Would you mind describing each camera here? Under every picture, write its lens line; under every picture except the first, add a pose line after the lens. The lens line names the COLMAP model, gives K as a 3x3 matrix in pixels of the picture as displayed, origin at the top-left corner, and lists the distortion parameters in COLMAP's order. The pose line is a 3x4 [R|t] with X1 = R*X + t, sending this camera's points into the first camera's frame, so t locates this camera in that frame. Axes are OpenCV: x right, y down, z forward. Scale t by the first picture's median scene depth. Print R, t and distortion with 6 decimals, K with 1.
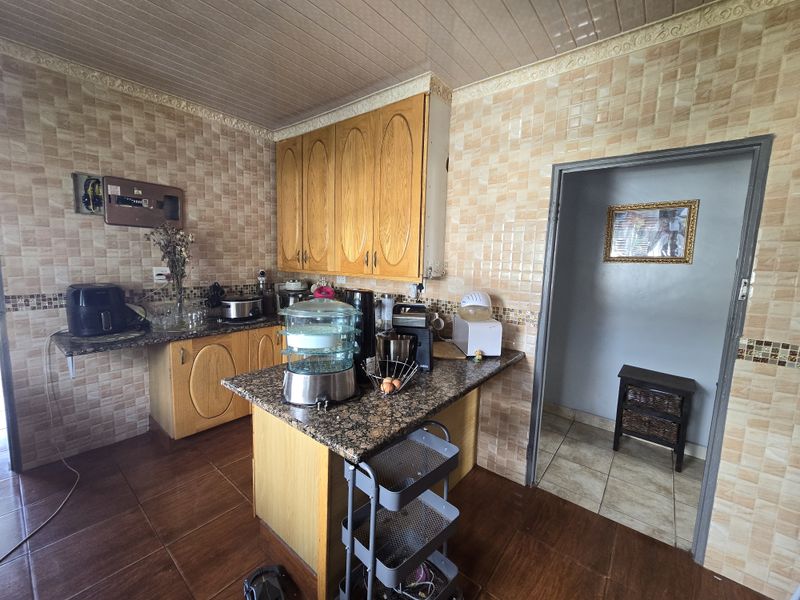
lens RADIAL K [[328.5, 0, 400.0], [0, 328.5, 300.0], [0, 0, 1]] dist [0.000046, -0.000026]
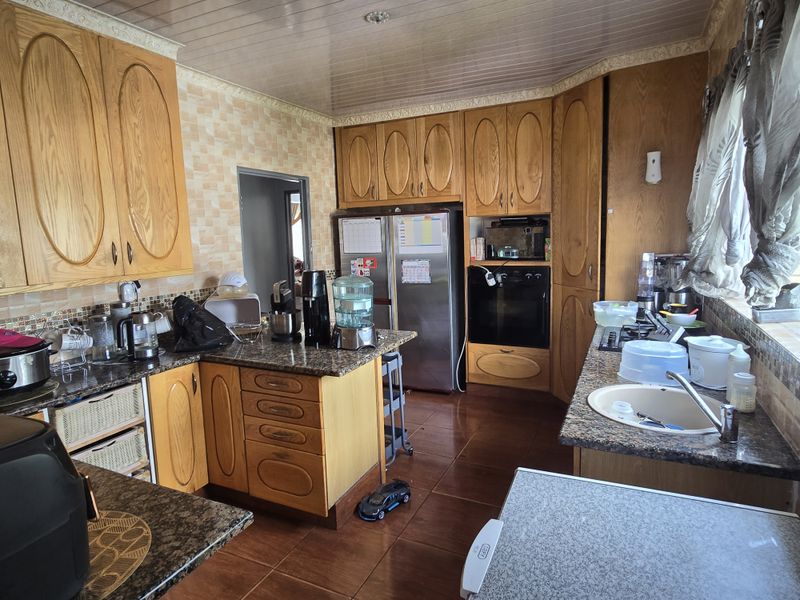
lens RADIAL K [[490.0, 0, 400.0], [0, 490.0, 300.0], [0, 0, 1]] dist [-0.001183, -0.000816]
pose [[-0.225013, -0.161624, 0.960857, -1.479953], [0.138598, 0.970809, 0.195755, -0.182288], [-0.964448, 0.177220, -0.196044, 0.803207]]
